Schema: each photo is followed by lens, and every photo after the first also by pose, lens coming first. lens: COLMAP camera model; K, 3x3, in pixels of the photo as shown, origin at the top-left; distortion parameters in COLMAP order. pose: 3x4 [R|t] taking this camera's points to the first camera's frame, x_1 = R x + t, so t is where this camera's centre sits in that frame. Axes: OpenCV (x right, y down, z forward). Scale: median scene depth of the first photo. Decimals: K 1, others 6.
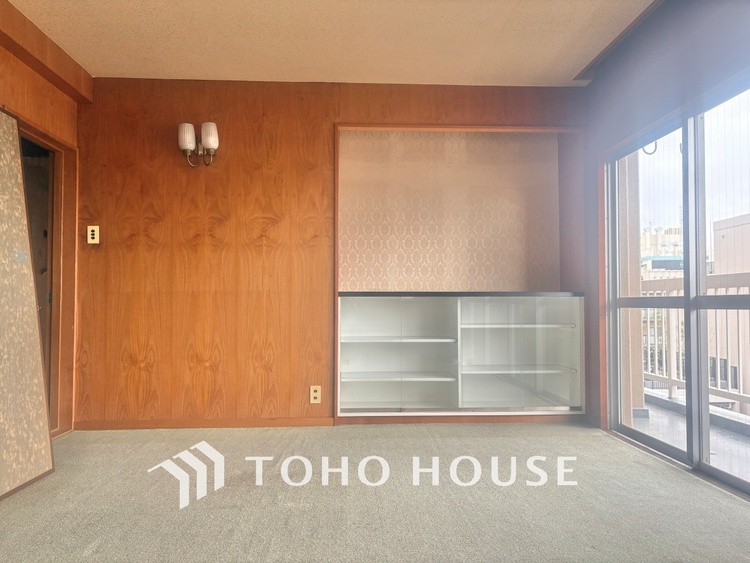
lens RADIAL K [[567.4, 0, 375.1], [0, 567.4, 285.9], [0, 0, 1]] dist [0.028426, -0.009750]
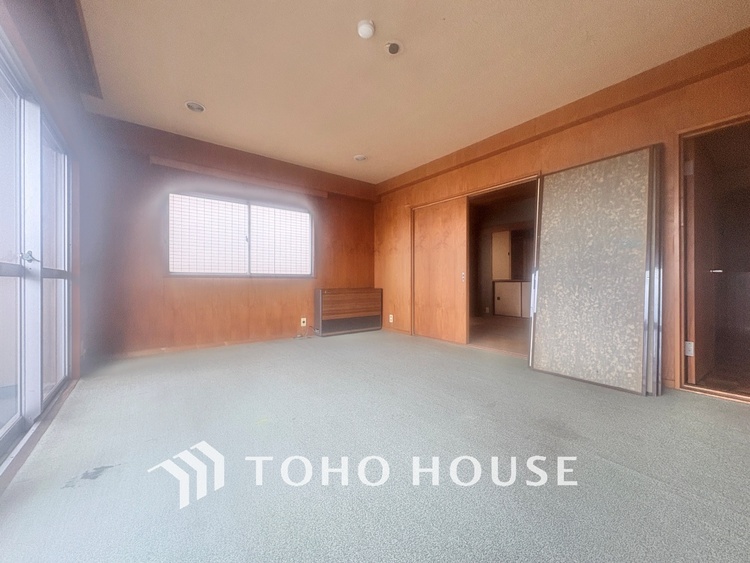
lens RADIAL K [[298.1, 0, 375.0], [0, 298.1, 281.5], [0, 0, 1]] dist [-0.001618, -0.000057]
pose [[-0.824715, -0.001160, -0.565547, 0.278982], [0.020240, 0.999297, -0.031564, 0.043022], [0.565186, -0.037478, -0.824112, 0.909242]]
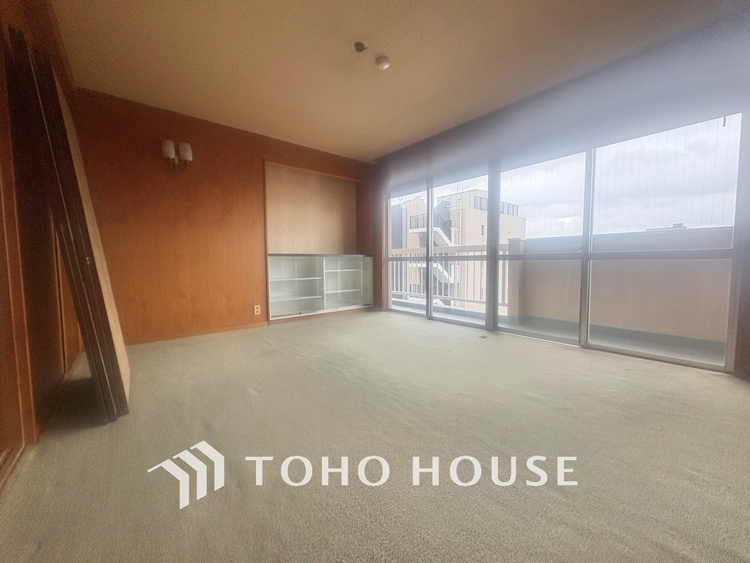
lens RADIAL K [[298.1, 0, 375.0], [0, 298.1, 281.5], [0, 0, 1]] dist [-0.001618, -0.000057]
pose [[0.799417, -0.046655, 0.598962, -0.373042], [-0.011499, 0.995609, 0.092899, 0.006297], [-0.600666, -0.081153, 0.795371, 0.016833]]
